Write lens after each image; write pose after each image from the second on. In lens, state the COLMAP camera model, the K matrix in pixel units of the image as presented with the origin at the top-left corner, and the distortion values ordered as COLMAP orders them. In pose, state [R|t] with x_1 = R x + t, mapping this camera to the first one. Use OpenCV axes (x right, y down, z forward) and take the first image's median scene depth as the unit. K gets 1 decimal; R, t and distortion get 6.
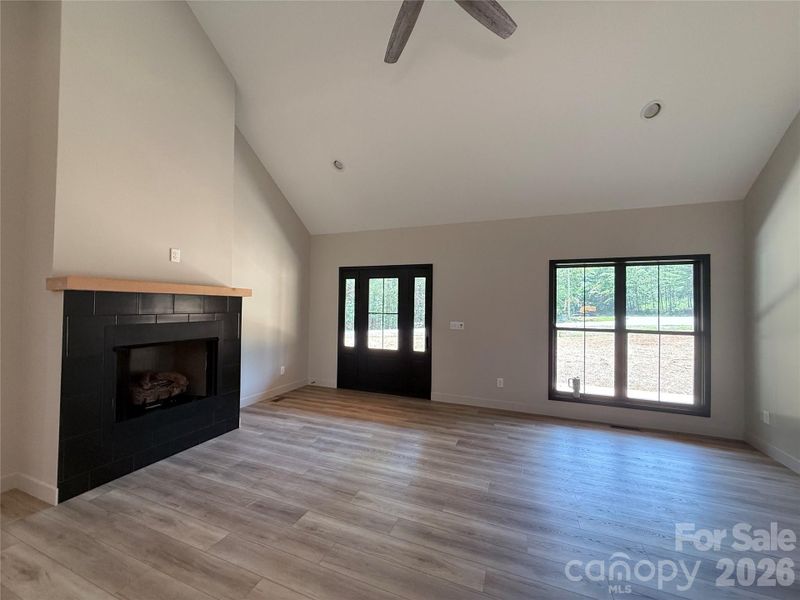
lens RADIAL K [[322.9, 0, 392.4], [0, 322.9, 299.0], [0, 0, 1]] dist [0.010197, -0.000267]
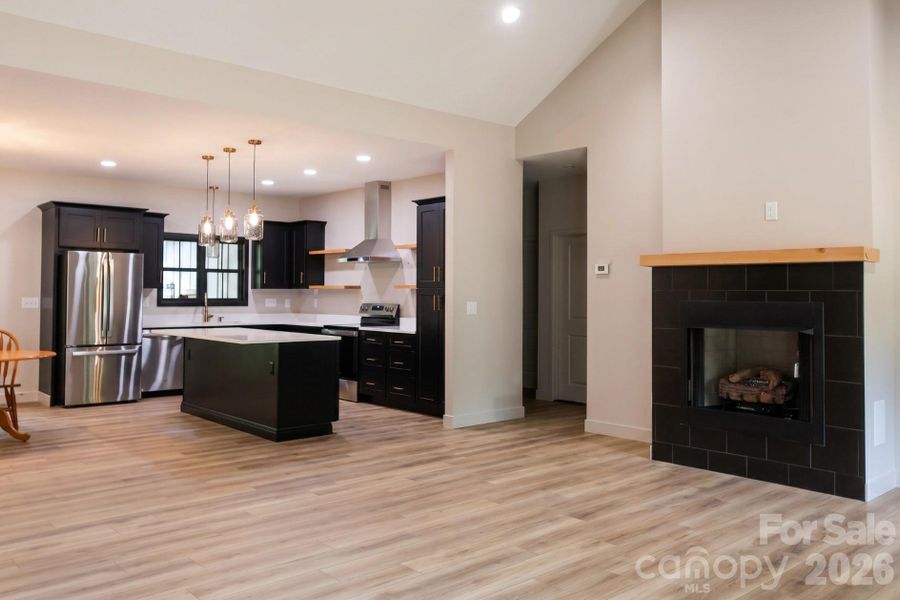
lens RADIAL K [[721.1, 0, 452.0], [0, 721.1, 294.8], [0, 0, 1]] dist [0.020436, -0.028974]
pose [[-0.449041, -0.017136, -0.893347, 0.827502], [0.006377, 0.999729, -0.022382, 0.063422], [0.893489, -0.015747, -0.448810, 0.820992]]
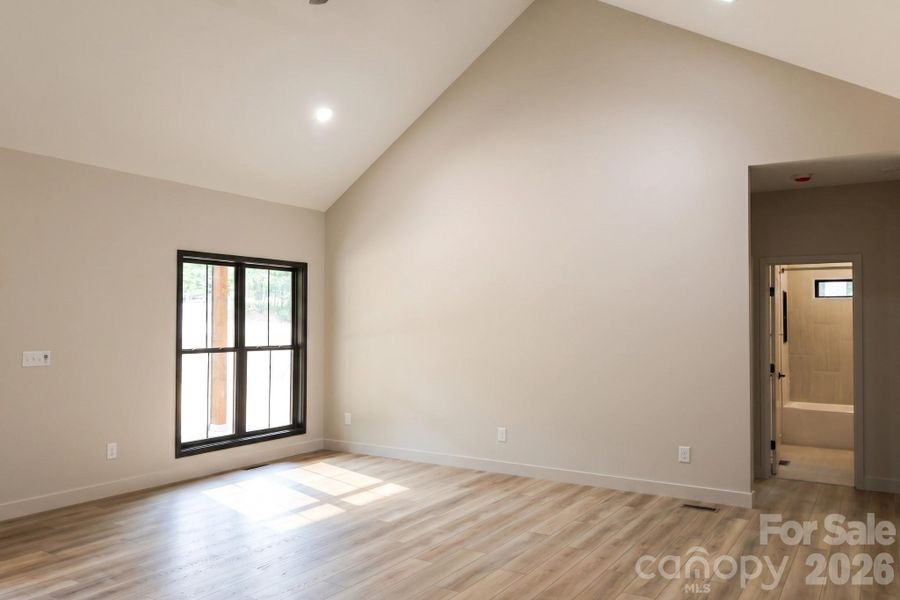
lens RADIAL K [[721.1, 0, 448.3], [0, 721.1, 302.1], [0, 0, 1]] dist [0.020436, -0.028974]
pose [[0.160874, 0.010888, 0.986915, -0.916397], [-0.025910, 0.999641, -0.006805, -0.016543], [-0.986635, -0.024476, 0.161098, 0.212426]]
